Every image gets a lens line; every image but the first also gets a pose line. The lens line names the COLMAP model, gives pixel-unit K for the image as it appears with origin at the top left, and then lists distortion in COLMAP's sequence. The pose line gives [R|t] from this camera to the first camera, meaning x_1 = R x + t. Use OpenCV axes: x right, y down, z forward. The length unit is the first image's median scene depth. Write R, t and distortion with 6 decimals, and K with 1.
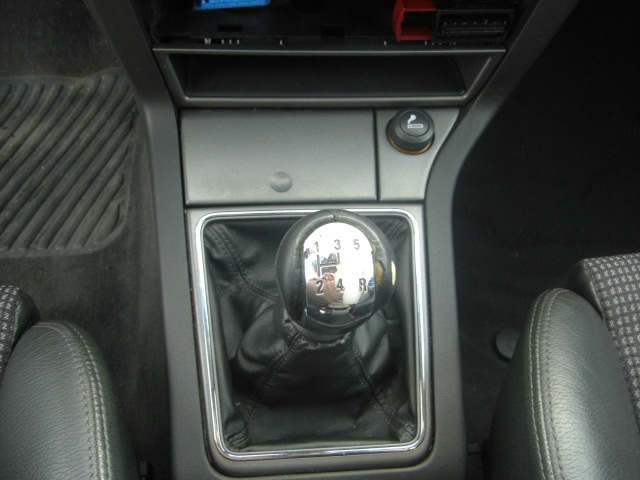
lens RADIAL K [[721.7, 0, 315.2], [0, 721.7, 238.8], [0, 0, 1]] dist [-0.140607, 0.000000]
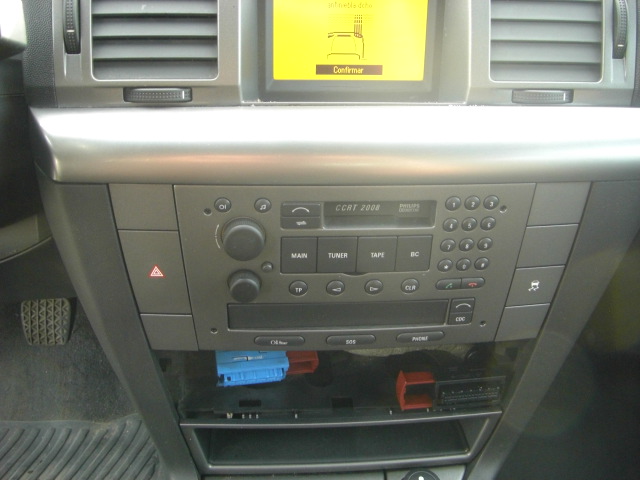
lens RADIAL K [[721.7, 0, 318.8], [0, 721.7, 233.8], [0, 0, 1]] dist [-0.140607, 0.000000]
pose [[0.999287, -0.035023, -0.014106, 0.012082], [0.025501, 0.901550, -0.431922, -0.048210], [0.027845, 0.431254, 0.901801, -0.111548]]
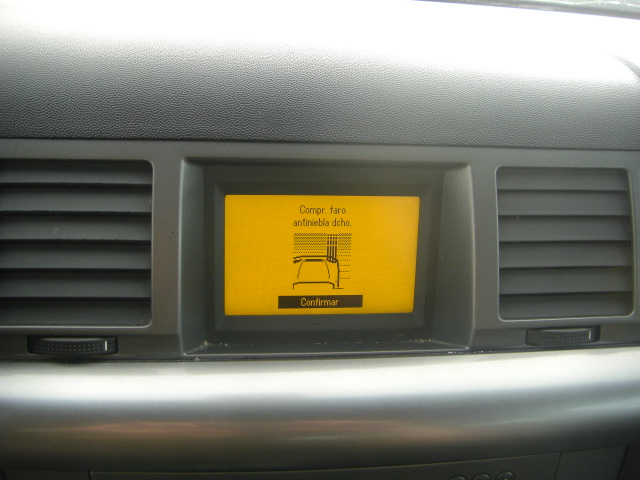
lens RADIAL K [[721.7, 0, 307.9], [0, 721.7, 246.5], [0, 0, 1]] dist [-0.140607, 0.000000]
pose [[0.998395, -0.034558, 0.044875, 0.001840], [0.053753, 0.827823, -0.558408, -0.273528], [-0.017851, 0.559923, 0.828352, -0.008949]]
